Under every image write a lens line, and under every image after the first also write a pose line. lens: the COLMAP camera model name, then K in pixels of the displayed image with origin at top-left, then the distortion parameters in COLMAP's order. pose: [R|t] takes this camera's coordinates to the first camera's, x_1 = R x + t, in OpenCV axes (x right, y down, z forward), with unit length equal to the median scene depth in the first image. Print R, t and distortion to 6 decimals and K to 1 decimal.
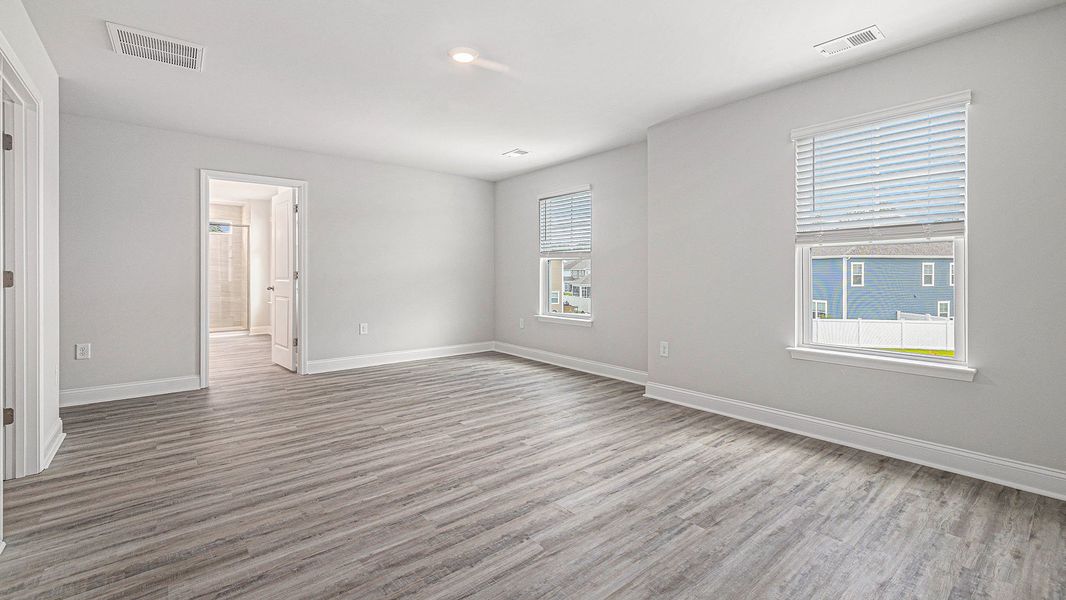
lens RADIAL K [[452.9, 0, 528.0], [0, 452.9, 275.0], [0, 0, 1]] dist [0.002768, 0.000082]
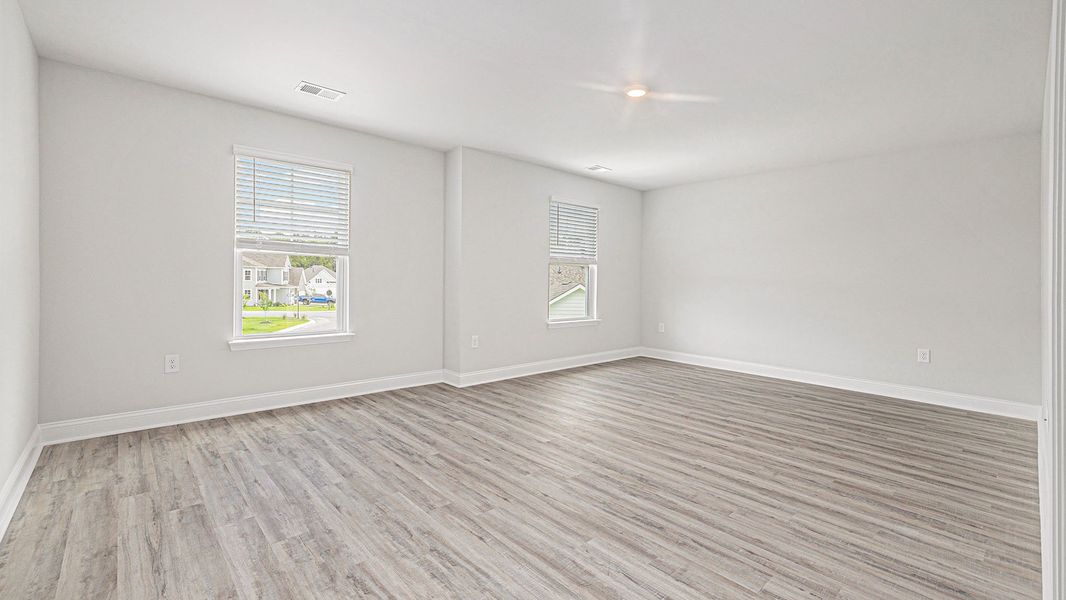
lens RADIAL K [[452.9, 0, 531.0], [0, 452.9, 293.4], [0, 0, 1]] dist [0.002768, 0.000082]
pose [[-0.044975, -0.024001, 0.998700, -1.481076], [-0.013337, 0.999637, 0.023423, 0.009068], [-0.998899, -0.012266, -0.045279, 1.516585]]
